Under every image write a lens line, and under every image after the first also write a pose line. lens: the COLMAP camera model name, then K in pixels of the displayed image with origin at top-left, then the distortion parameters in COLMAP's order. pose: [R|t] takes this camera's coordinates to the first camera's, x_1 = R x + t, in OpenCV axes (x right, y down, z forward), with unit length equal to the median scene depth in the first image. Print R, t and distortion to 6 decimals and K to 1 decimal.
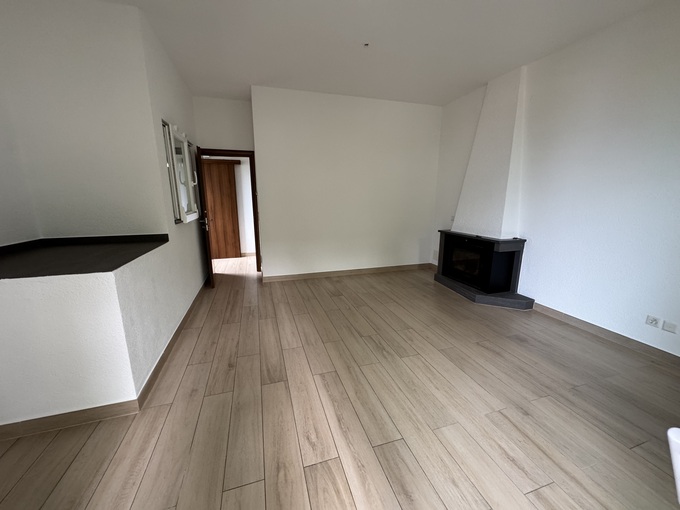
lens RADIAL K [[269.4, 0, 340.0], [0, 269.4, 255.0], [0, 0, 1]] dist [-0.002022, -0.000005]
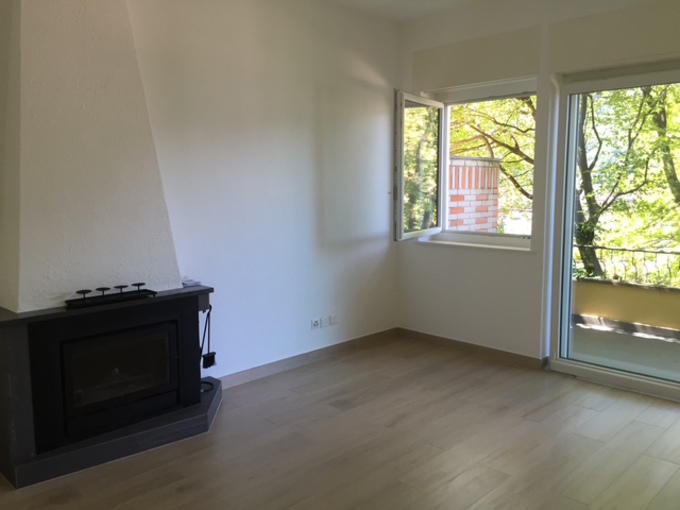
lens RADIAL K [[573.0, 0, 340.0], [0, 573.0, 255.0], [0, 0, 1]] dist [0.007697, -0.003442]
pose [[-0.466318, -0.106491, 0.878184, -0.536491], [0.192500, 0.956723, 0.218233, -0.346449], [-0.863419, 0.270816, -0.425637, 1.427798]]
